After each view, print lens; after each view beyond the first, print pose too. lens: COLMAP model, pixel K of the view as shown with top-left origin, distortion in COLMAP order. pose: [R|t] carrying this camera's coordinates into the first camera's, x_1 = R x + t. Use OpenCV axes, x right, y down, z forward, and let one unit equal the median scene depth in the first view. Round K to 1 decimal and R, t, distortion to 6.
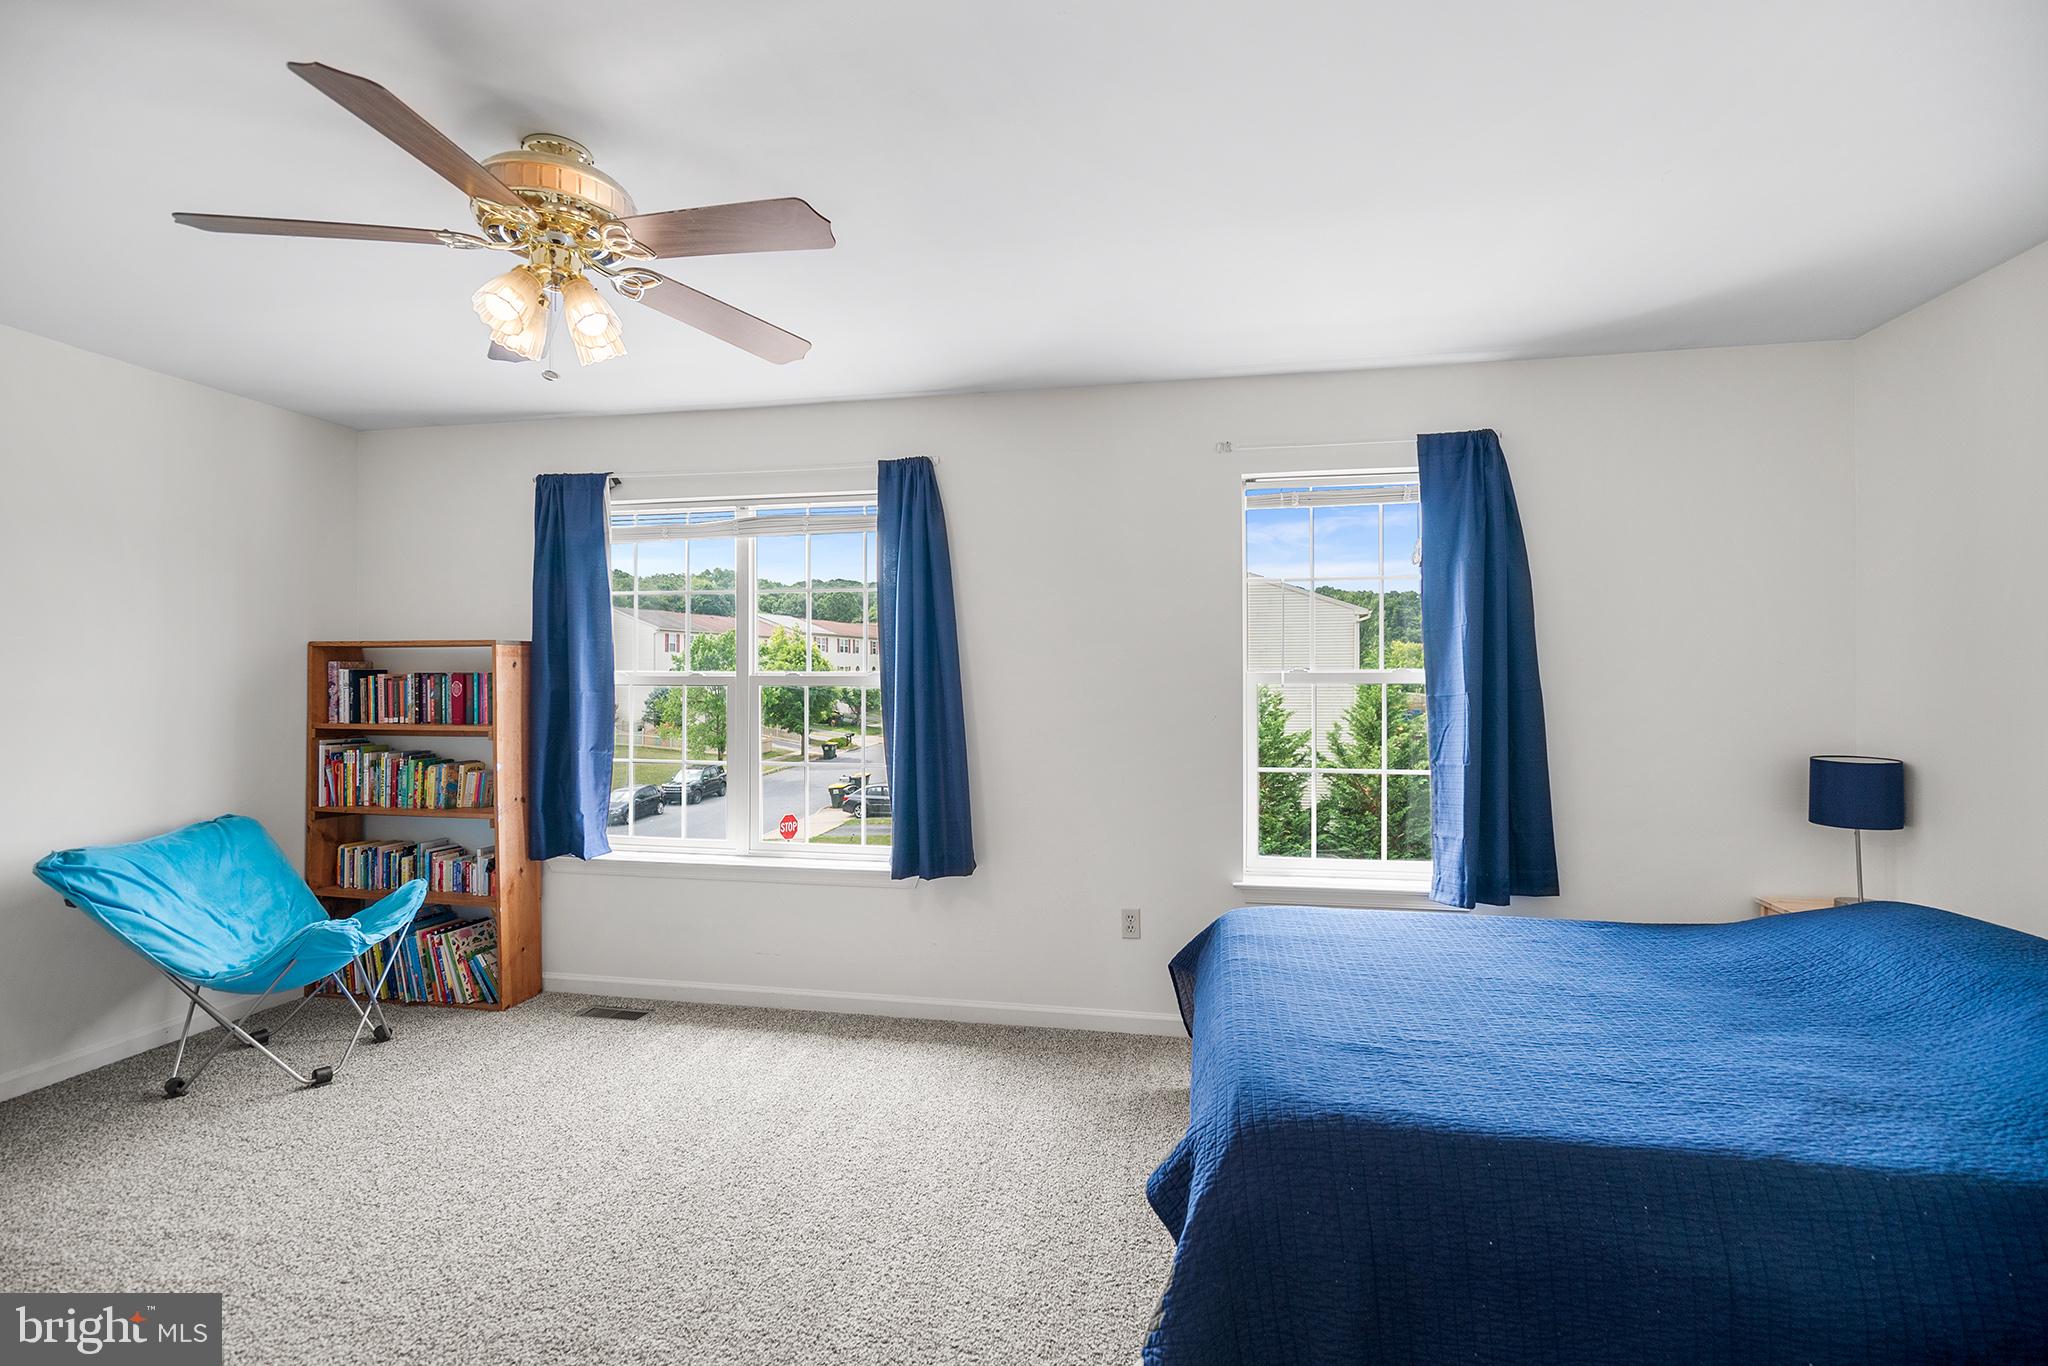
lens RADIAL K [[1004.3, 0, 1024.0], [0, 1004.3, 683.0], [0, 0, 1]] dist [-0.000315, 0.000268]
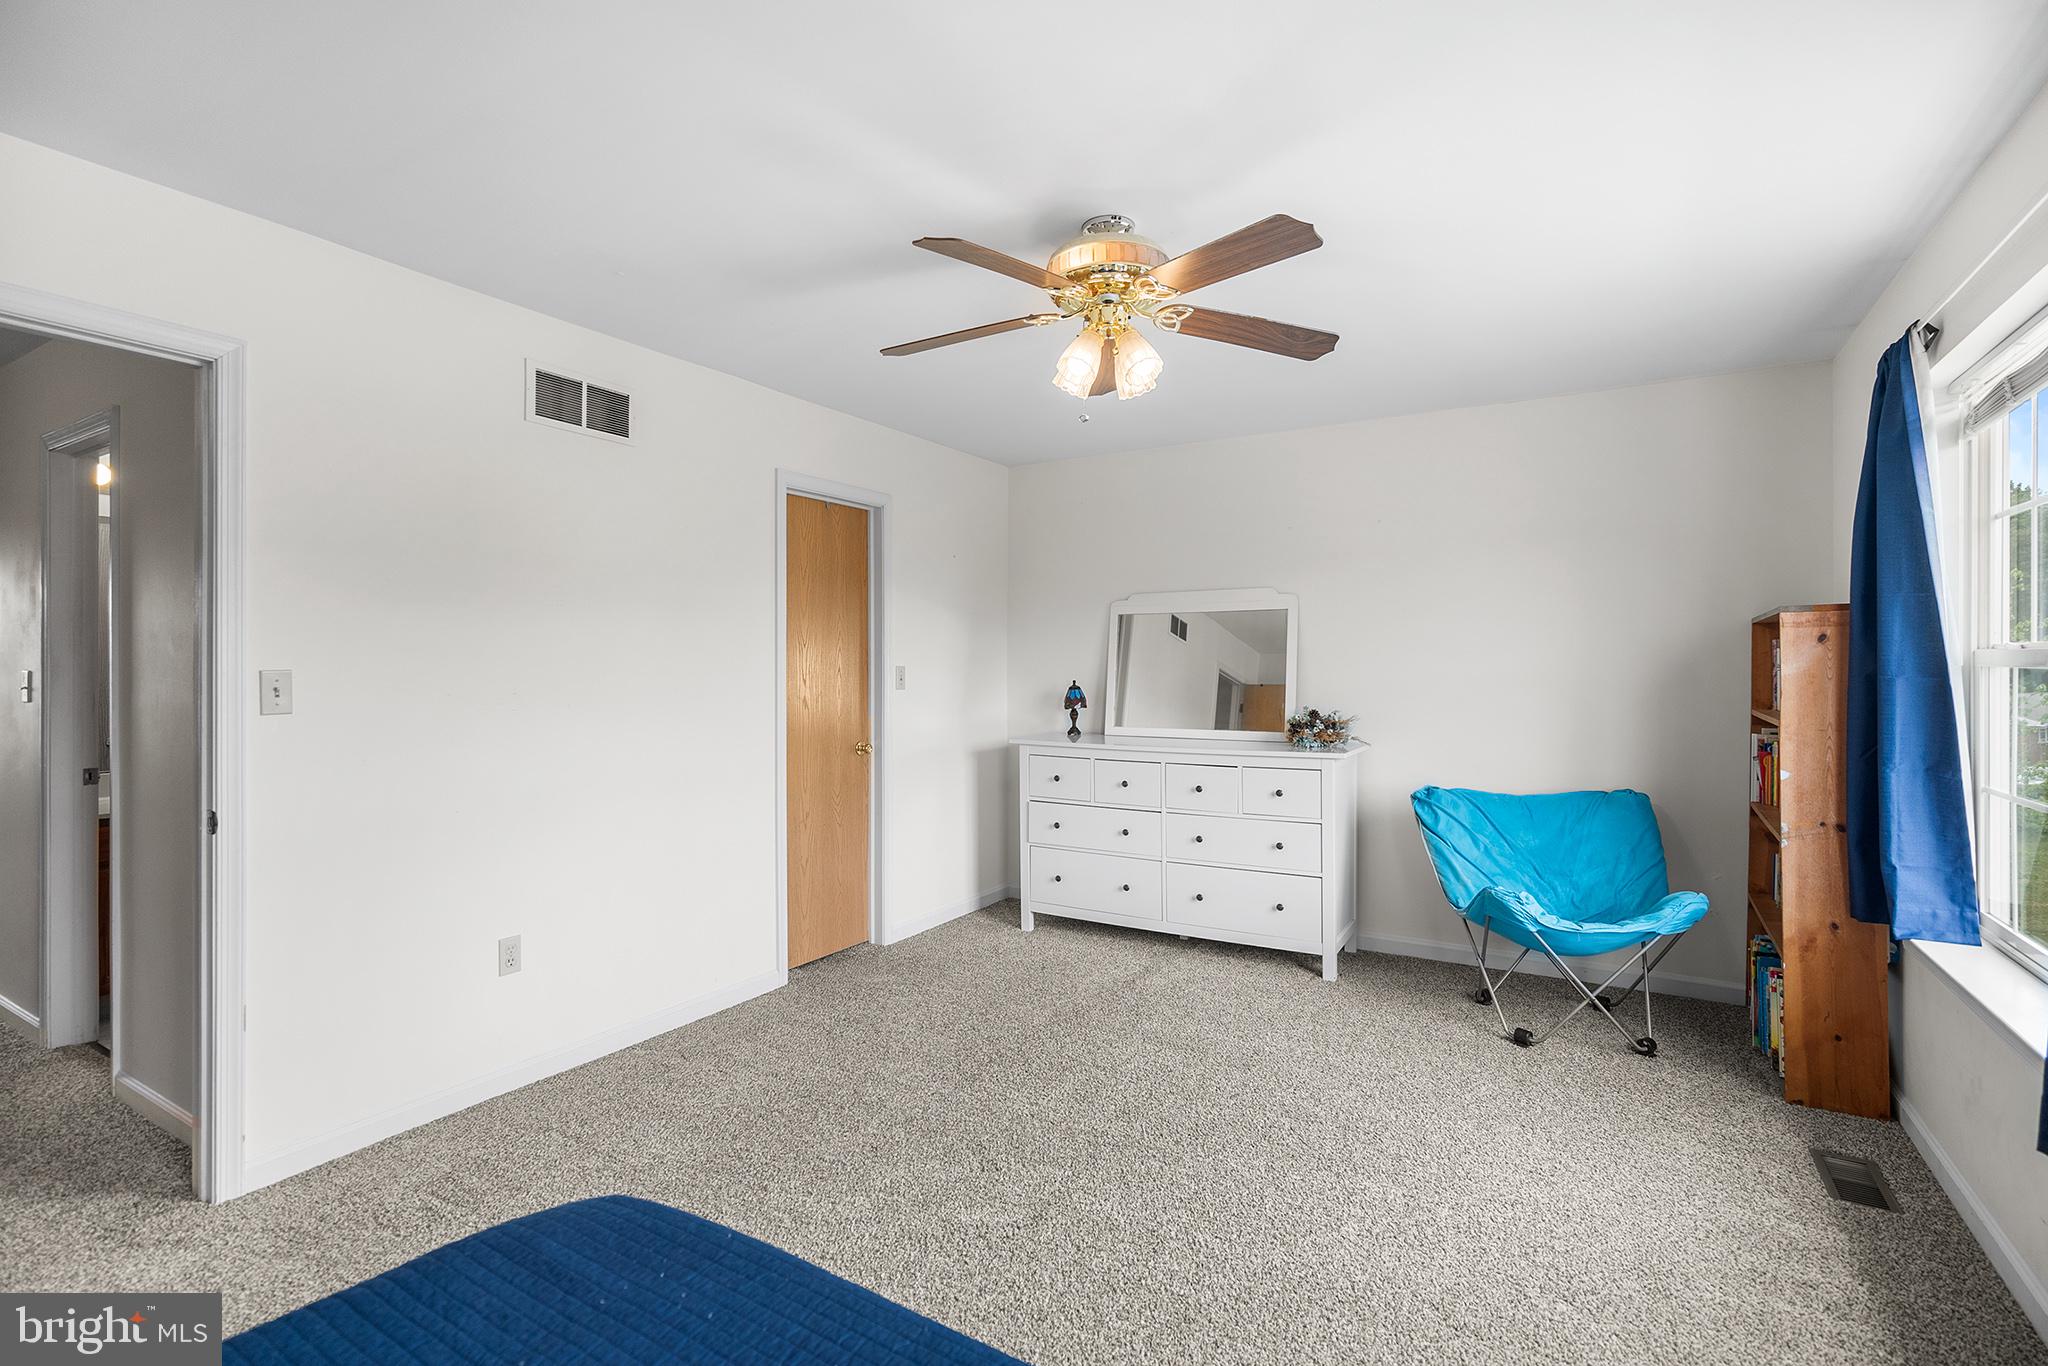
lens RADIAL K [[946.8, 0, 1020.6], [0, 946.8, 675.6], [0, 0, 1]] dist [-0.006361, 0.005059]
pose [[-0.343779, 0.010685, -0.938990, 0.359431], [-0.013728, 0.999771, 0.016402, 0.005955], [0.938950, 0.018529, -0.343554, 0.749292]]
